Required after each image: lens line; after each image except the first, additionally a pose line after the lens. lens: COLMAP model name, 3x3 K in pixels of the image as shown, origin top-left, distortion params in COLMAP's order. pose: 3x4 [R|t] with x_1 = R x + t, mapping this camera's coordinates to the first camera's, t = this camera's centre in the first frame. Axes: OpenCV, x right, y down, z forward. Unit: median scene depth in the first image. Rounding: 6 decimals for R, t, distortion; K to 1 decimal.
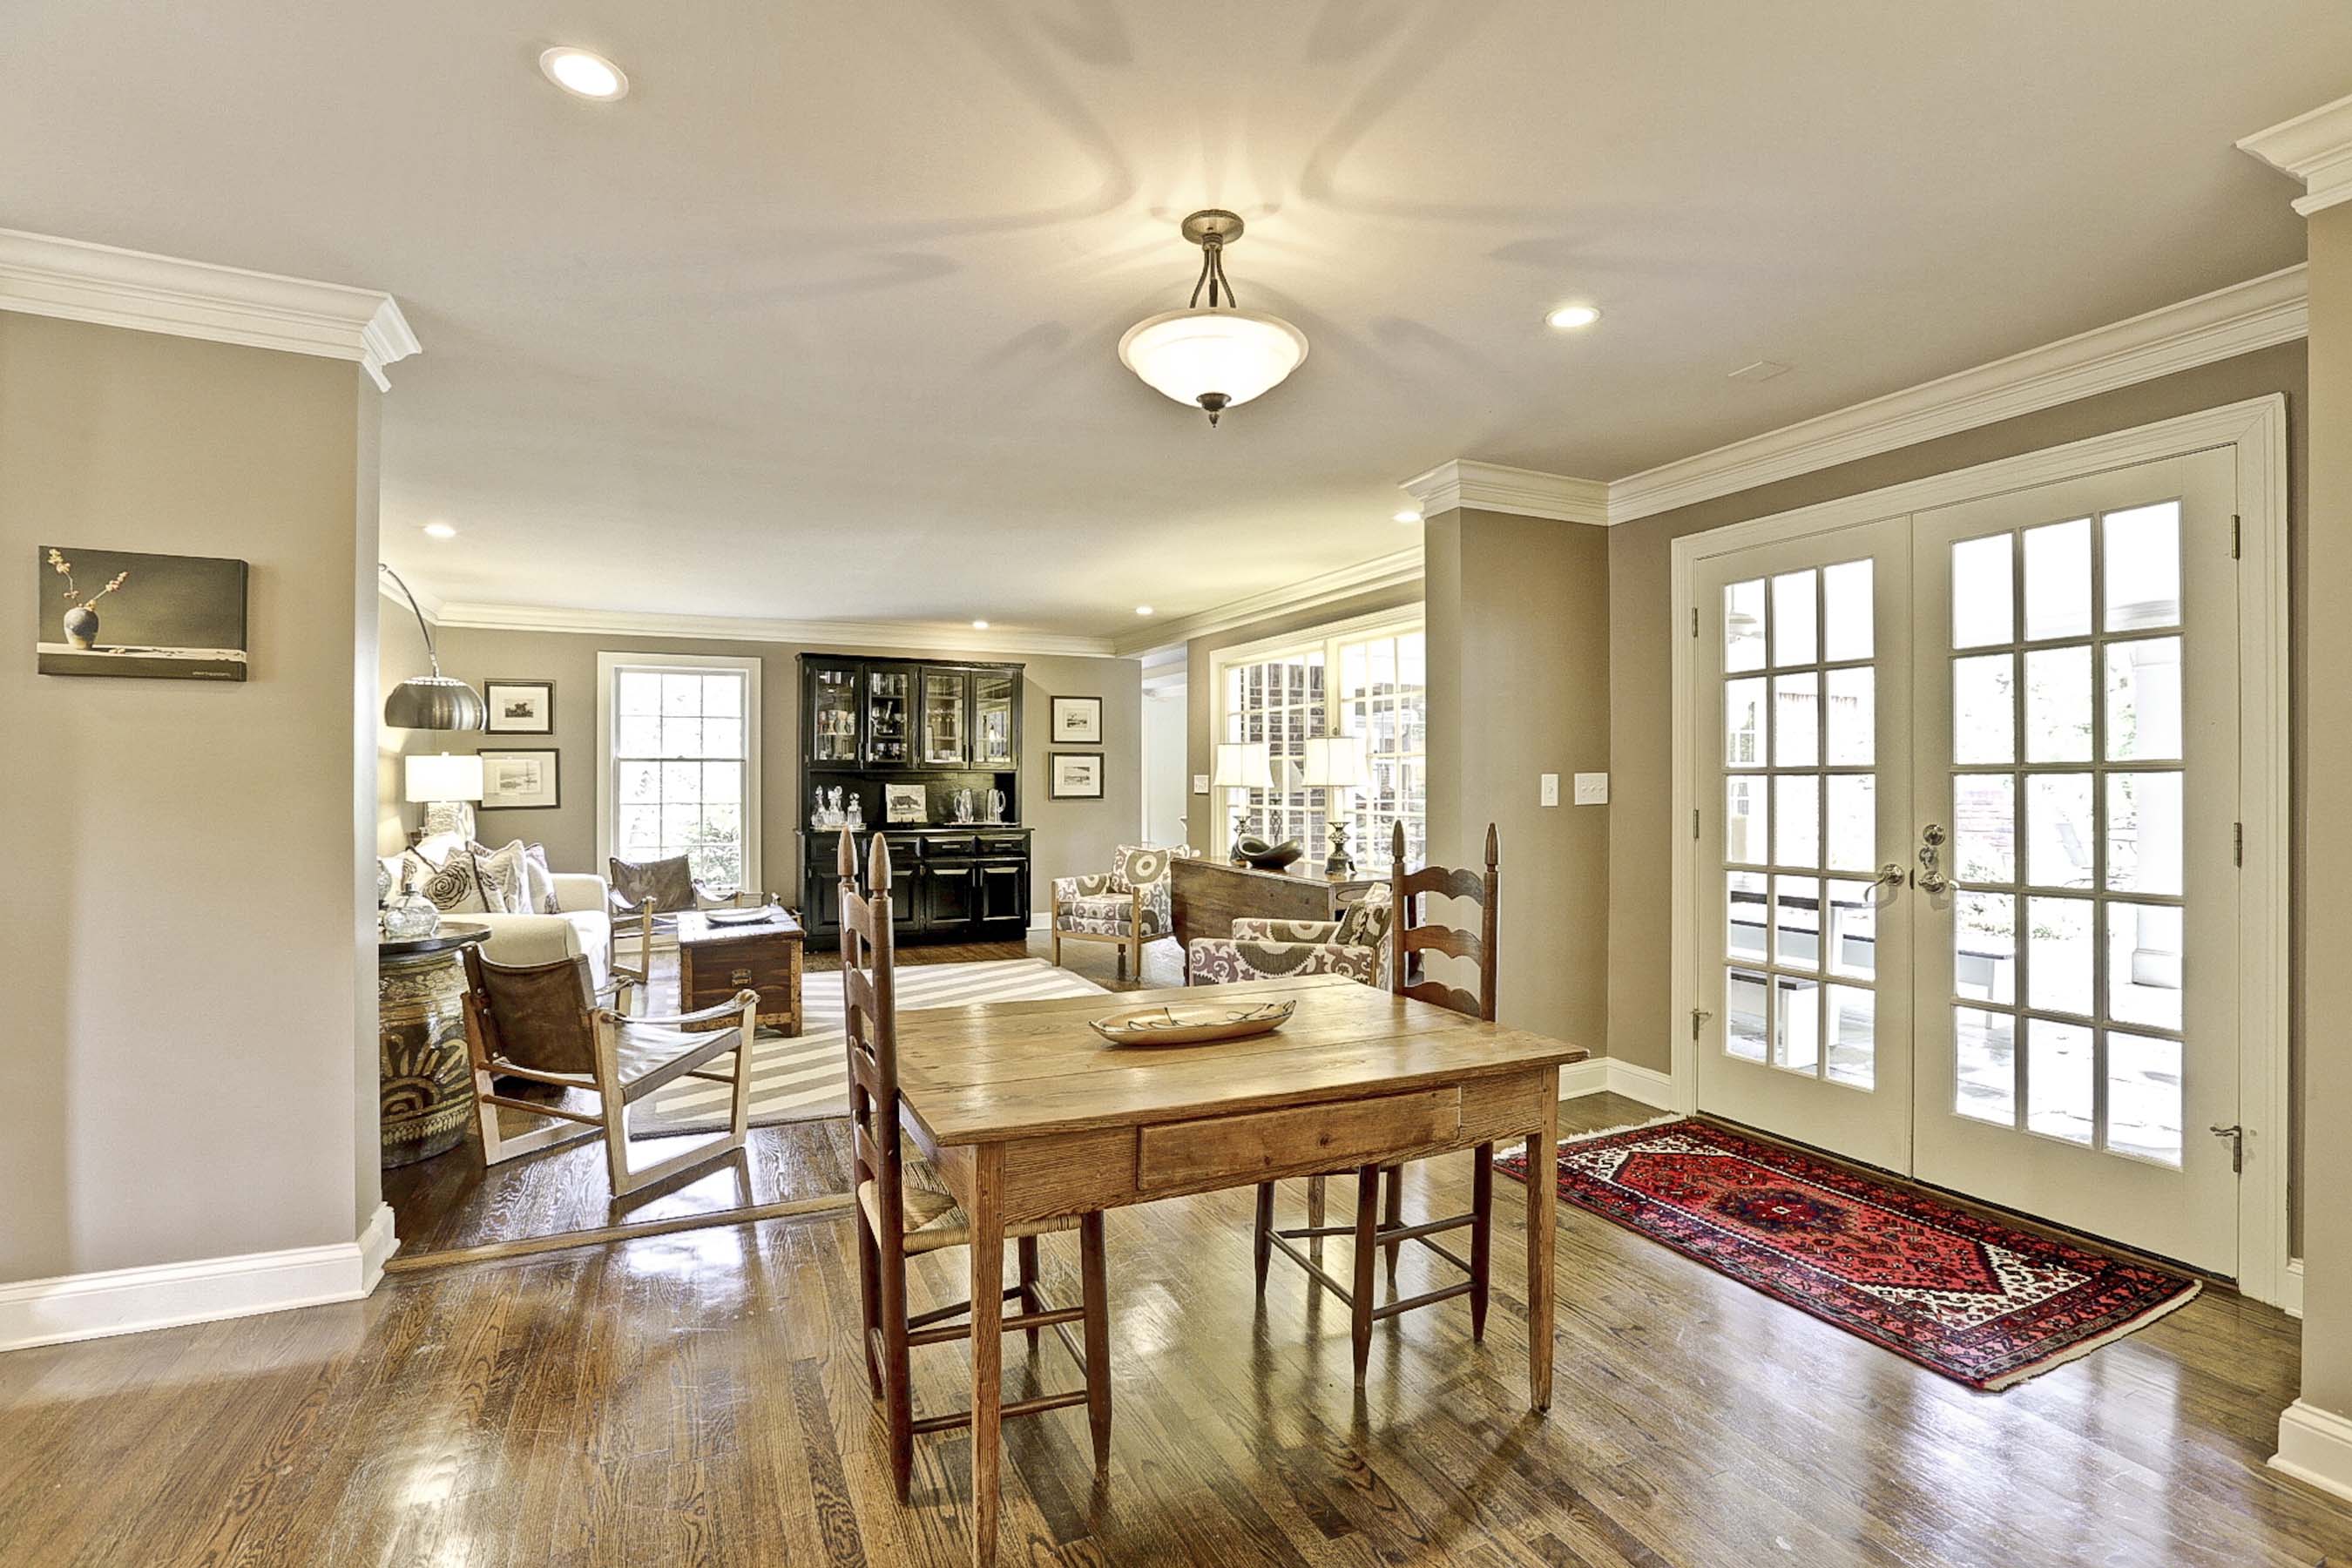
lens RADIAL K [[1067.8, 0, 1185.3], [0, 1067.8, 781.8], [0, 0, 1]] dist [-0.039760, 0.010880]
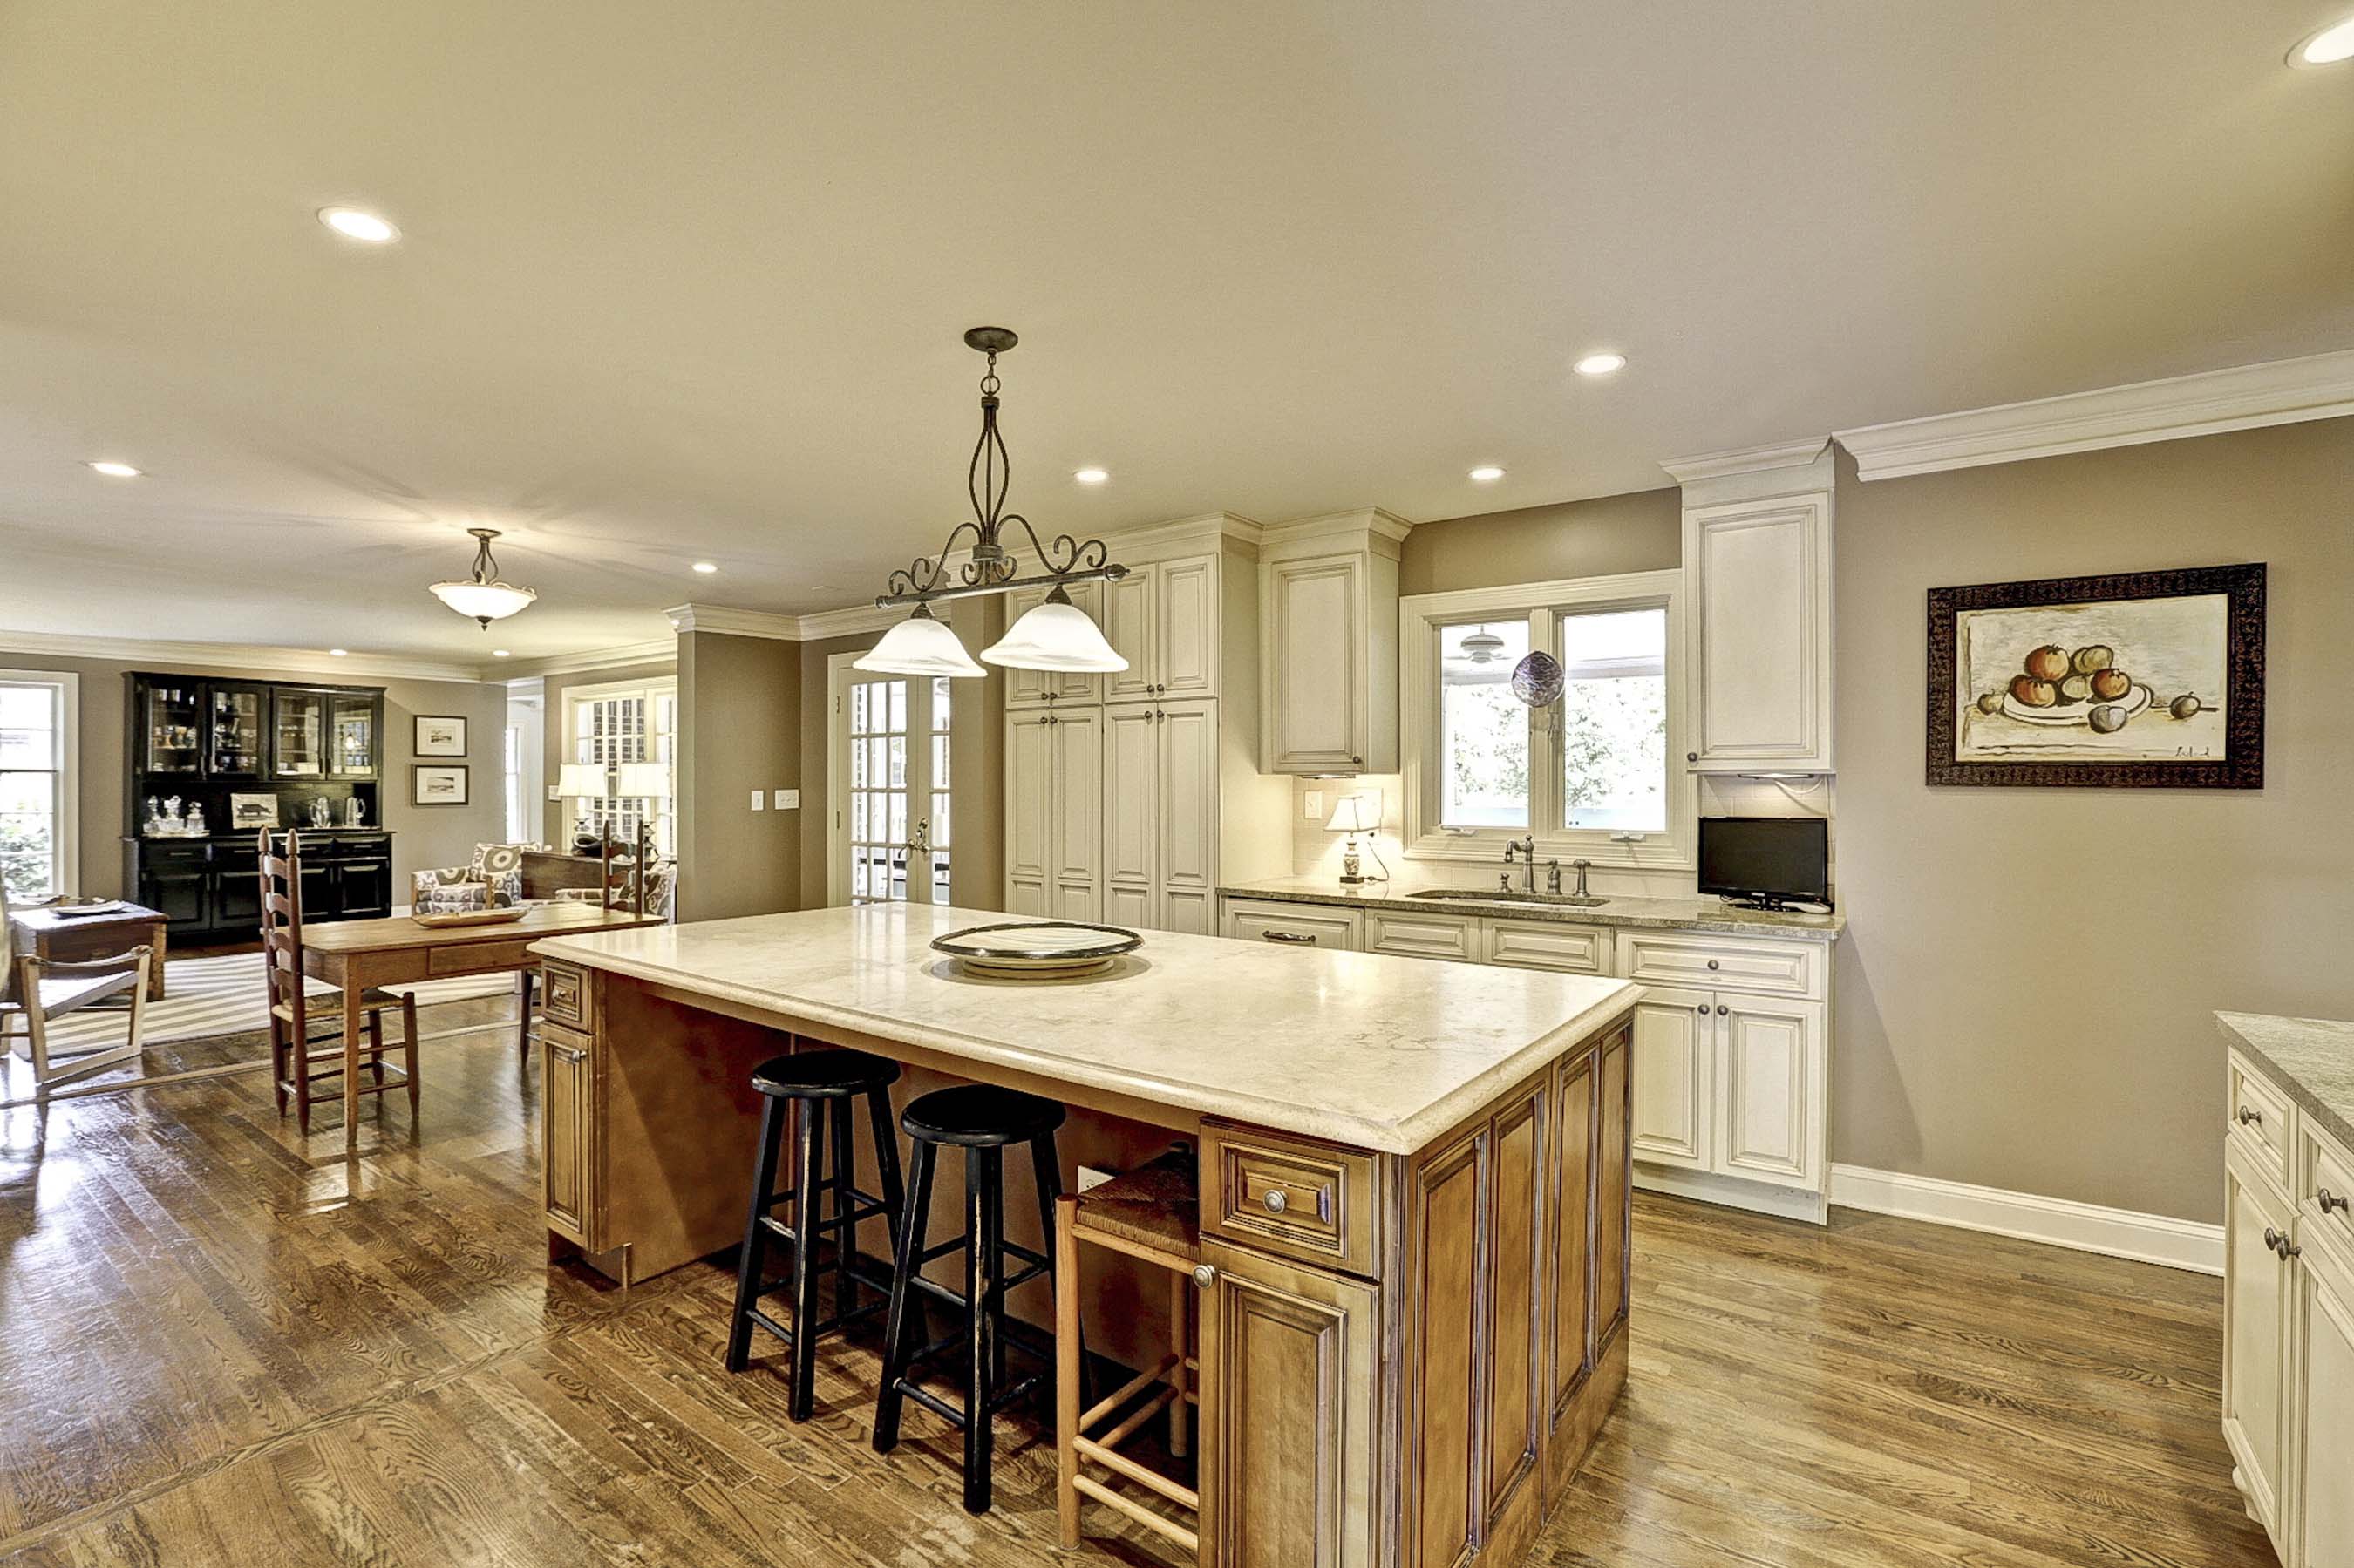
lens RADIAL K [[1068.5, 0, 1180.7], [0, 1068.5, 787.0], [0, 0, 1]] dist [-0.039760, 0.010880]
pose [[0.881070, -0.001076, 0.472985, 0.074157], [-0.001745, 0.999983, 0.005526, -0.012745], [-0.472983, -0.005695, 0.881053, -0.421708]]
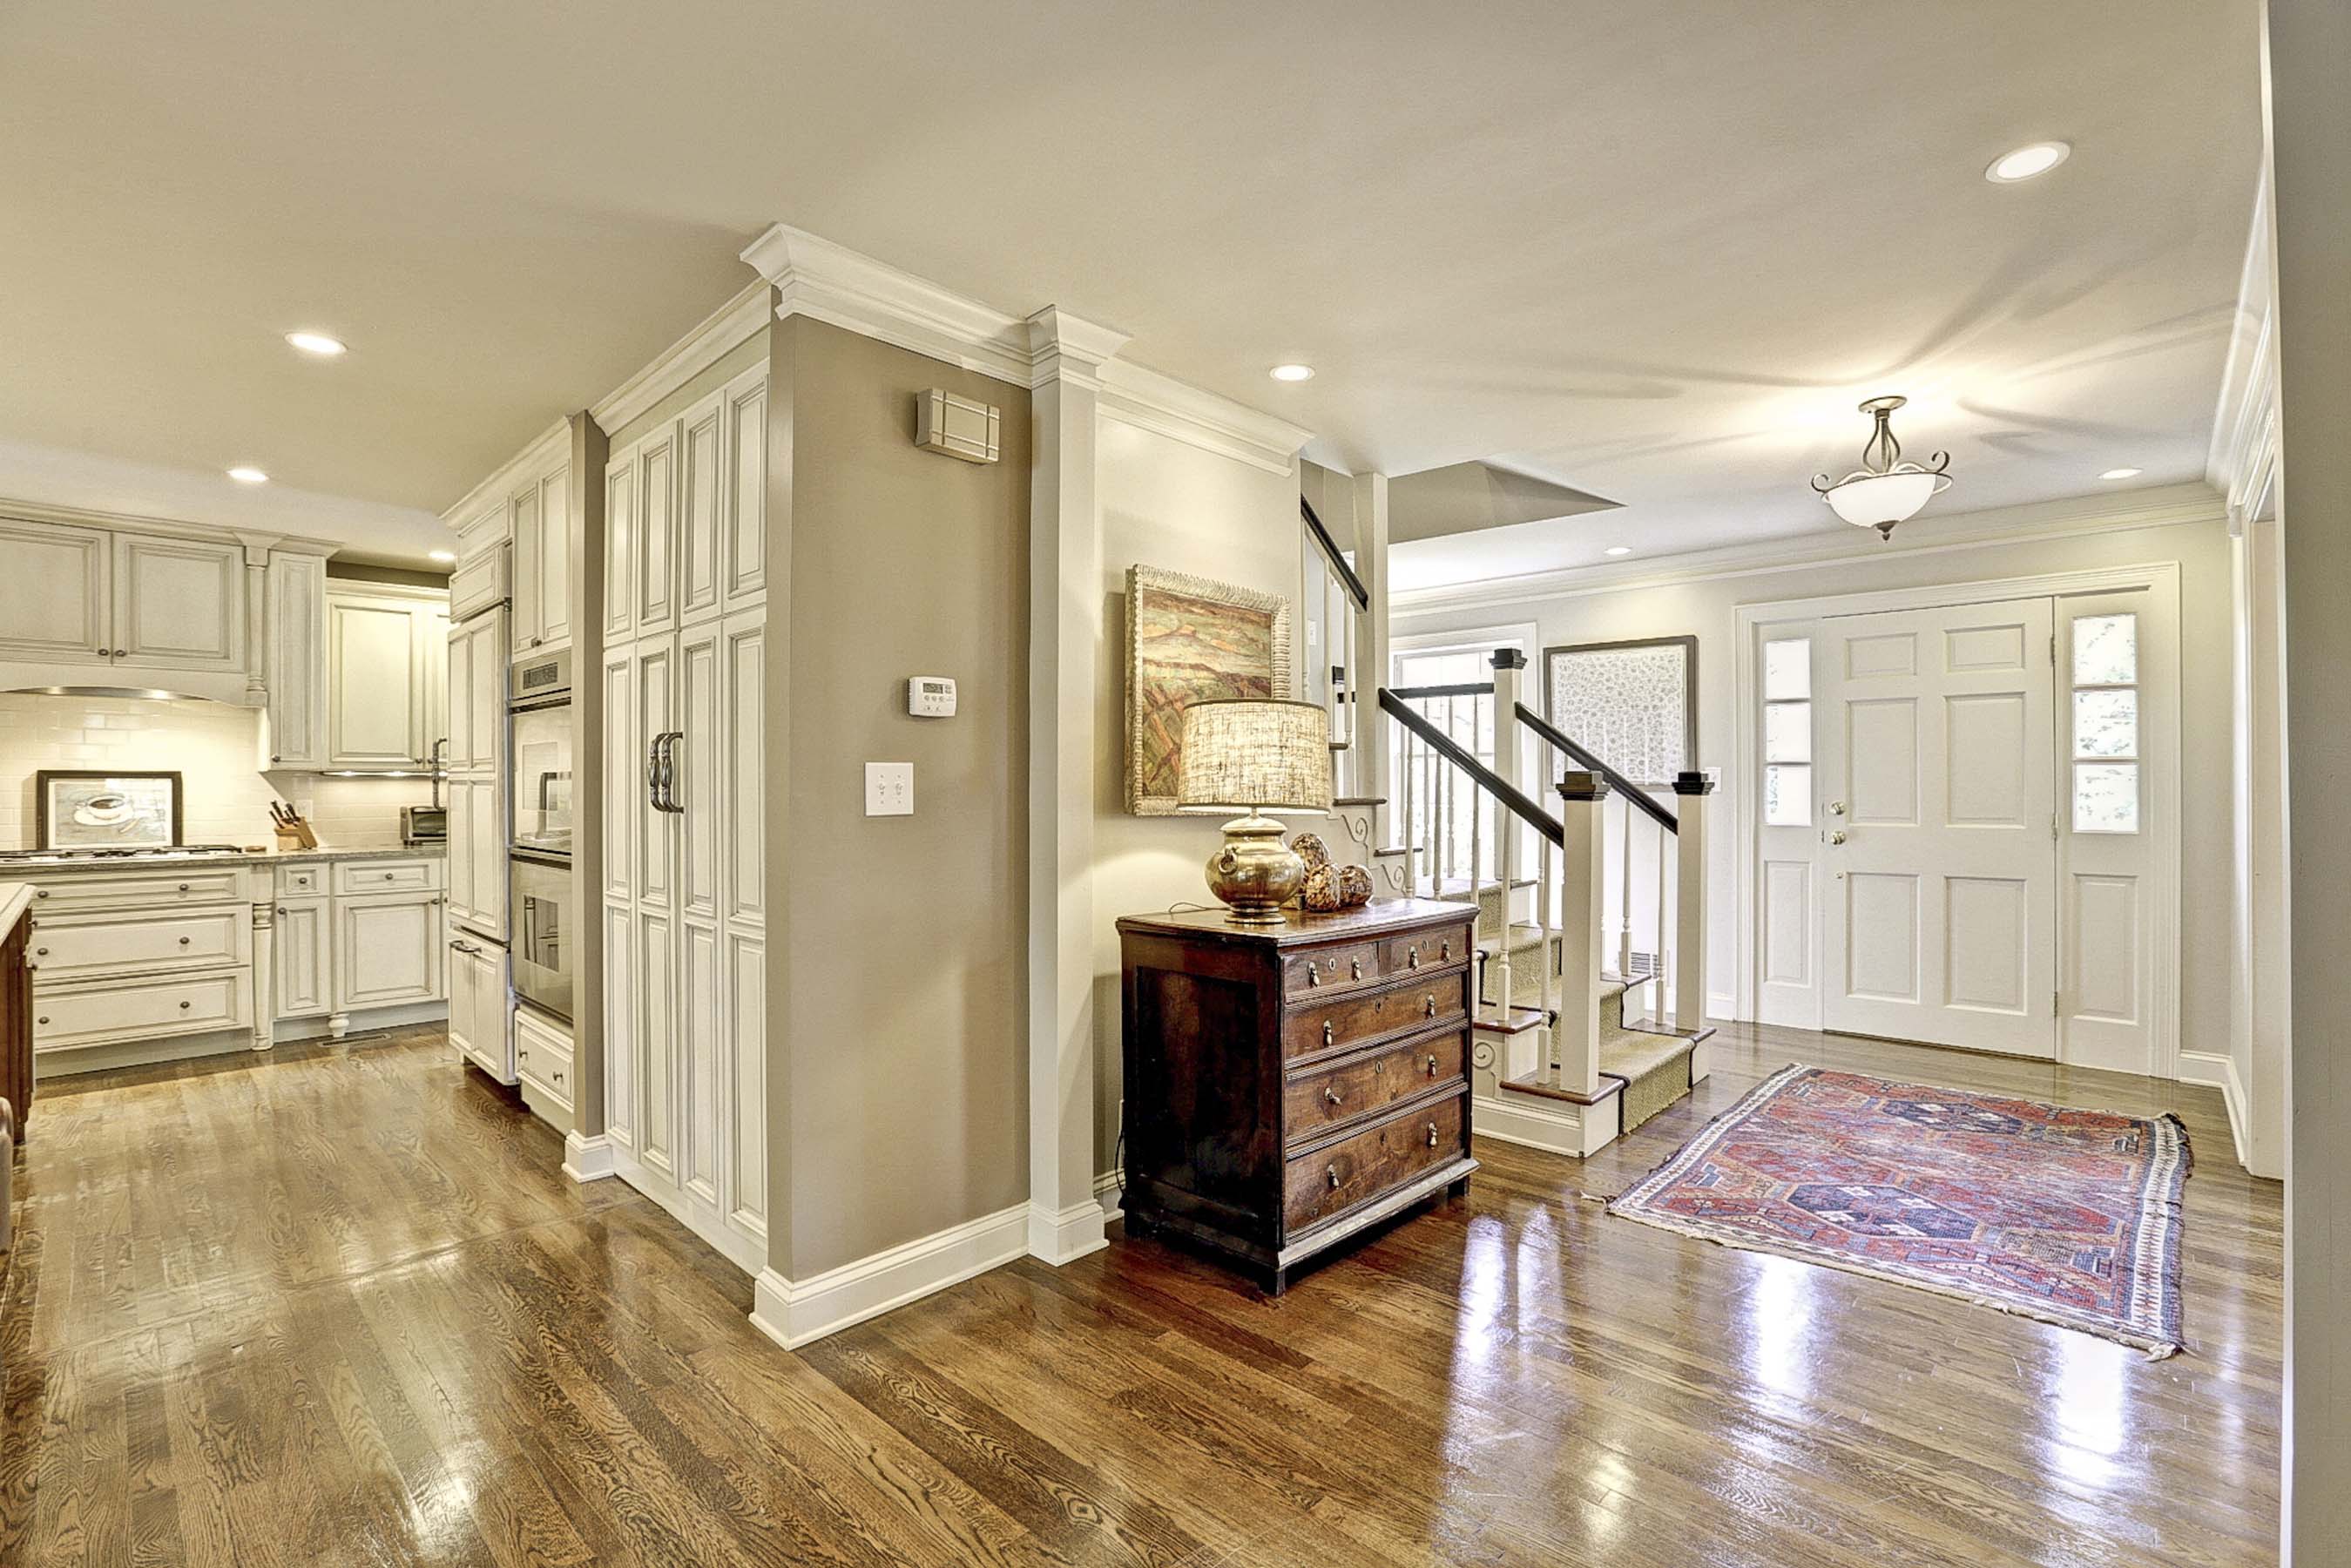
lens RADIAL K [[1067.4, 0, 1191.6], [0, 1067.4, 775.0], [0, 0, 1]] dist [-0.039760, 0.010880]
pose [[-0.933781, -0.003495, -0.357827, -0.143379], [0.000011, 0.999952, -0.009798, -0.001797], [0.357844, -0.009153, -0.933737, 0.367040]]
